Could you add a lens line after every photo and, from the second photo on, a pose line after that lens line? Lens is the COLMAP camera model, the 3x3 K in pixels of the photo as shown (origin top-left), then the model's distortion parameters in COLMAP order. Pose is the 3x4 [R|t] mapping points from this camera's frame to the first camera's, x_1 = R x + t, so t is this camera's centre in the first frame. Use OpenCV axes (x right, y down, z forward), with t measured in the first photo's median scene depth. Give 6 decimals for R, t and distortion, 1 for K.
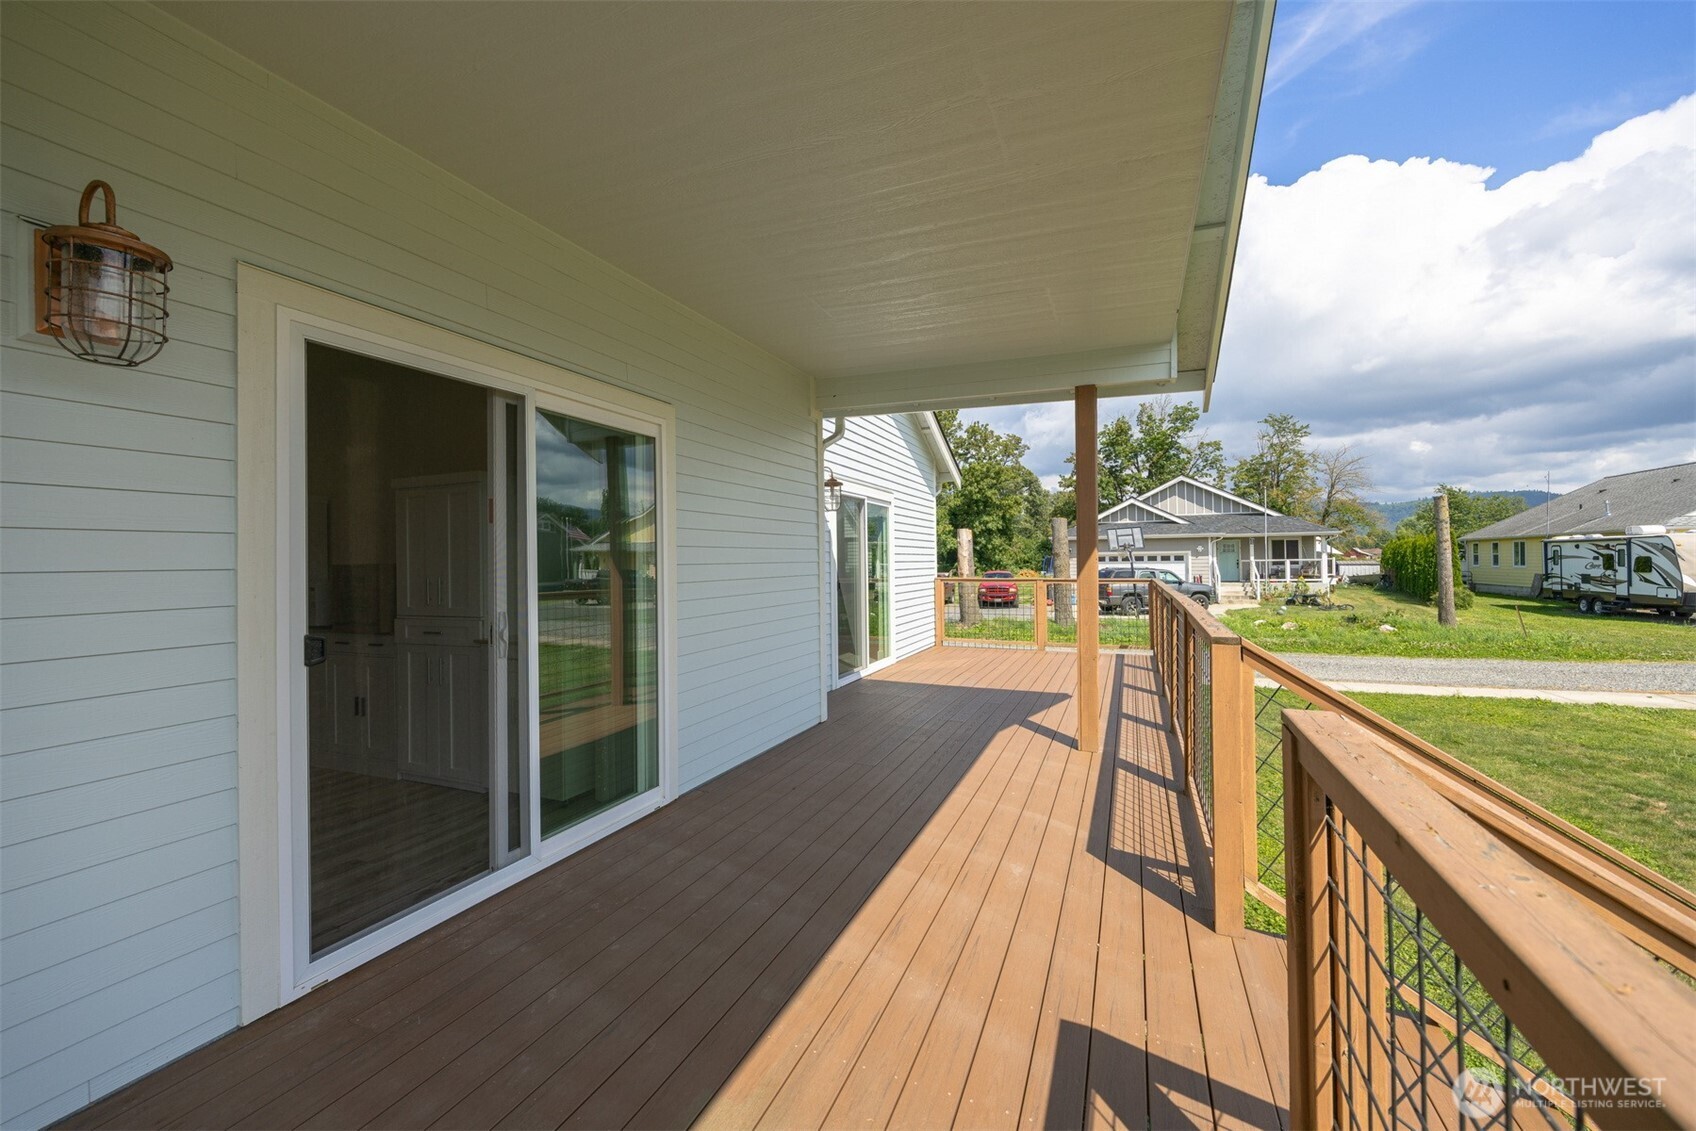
lens RADIAL K [[672.7, 0, 826.2], [0, 672.7, 580.0], [0, 0, 1]] dist [-0.000435, -0.000068]
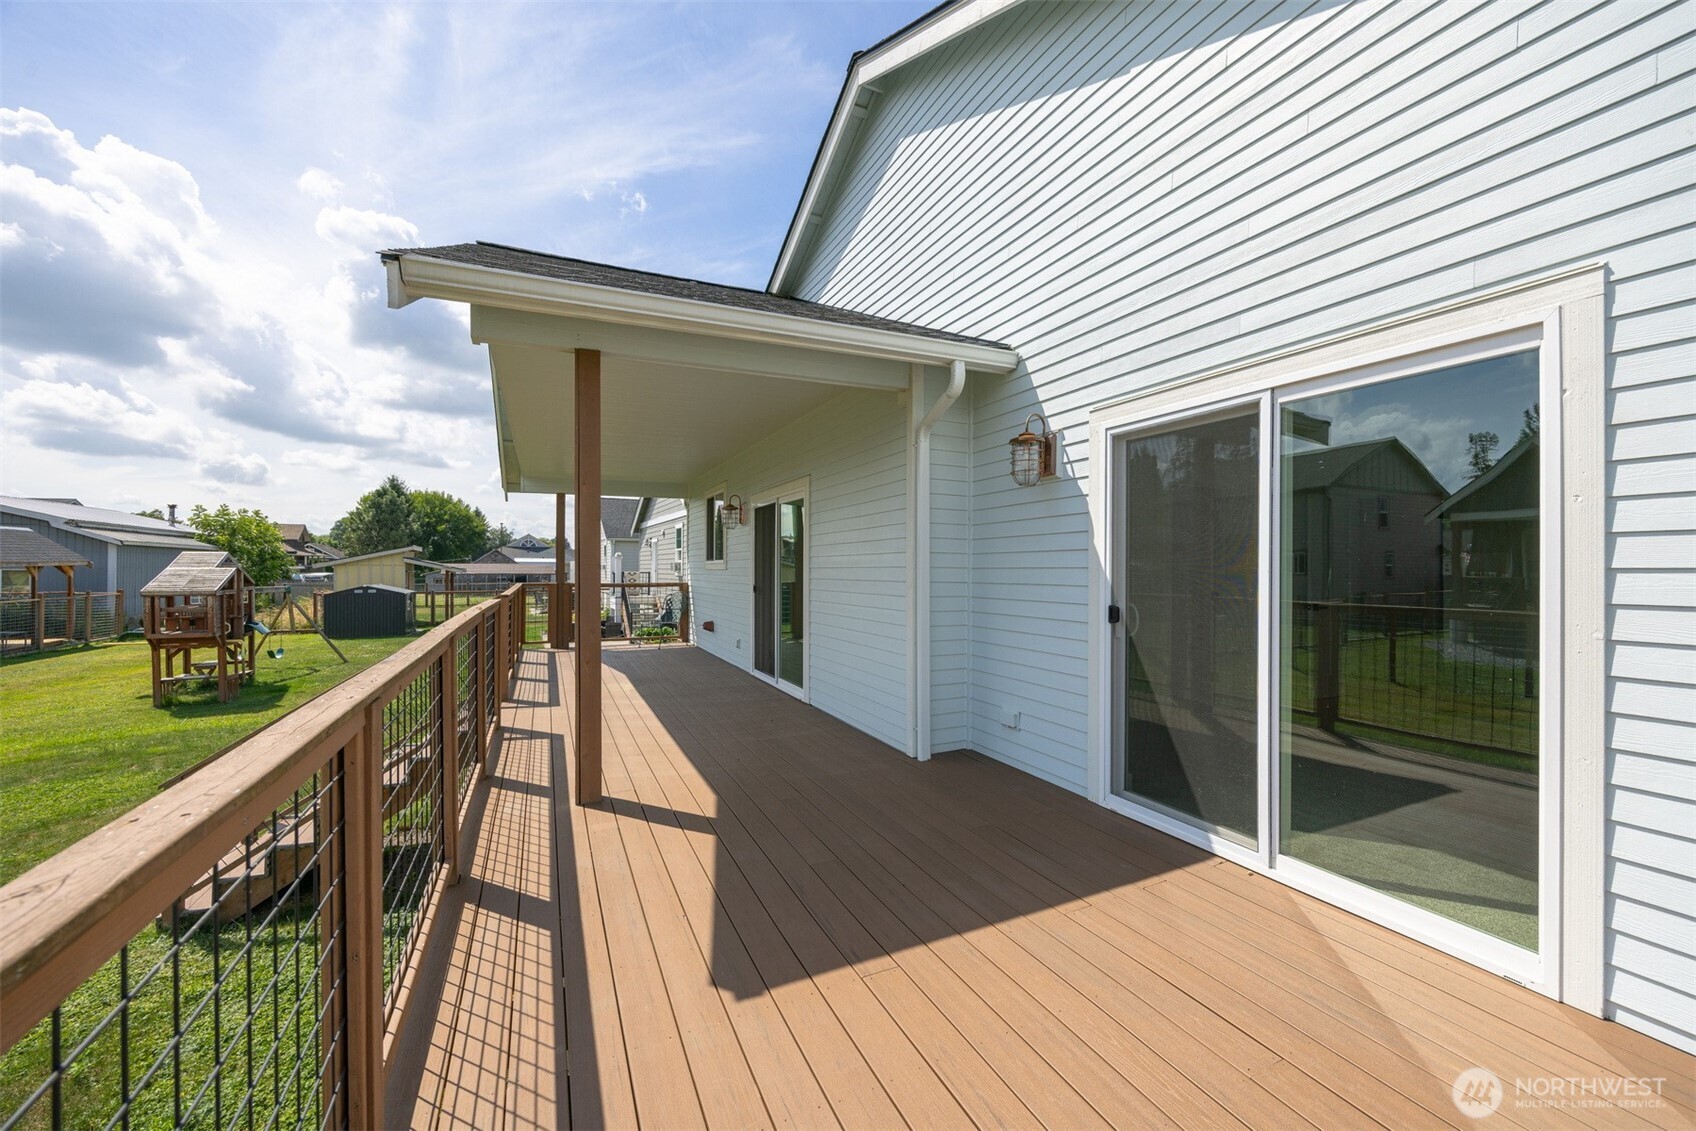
lens RADIAL K [[672.7, 0, 872.5], [0, 672.7, 556.5], [0, 0, 1]] dist [-0.000435, -0.000068]
pose [[-0.635946, -0.006623, -0.771705, 0.123906], [-0.018427, 0.999808, 0.006605, -0.008047], [0.771514, 0.018421, -0.635946, 0.275164]]
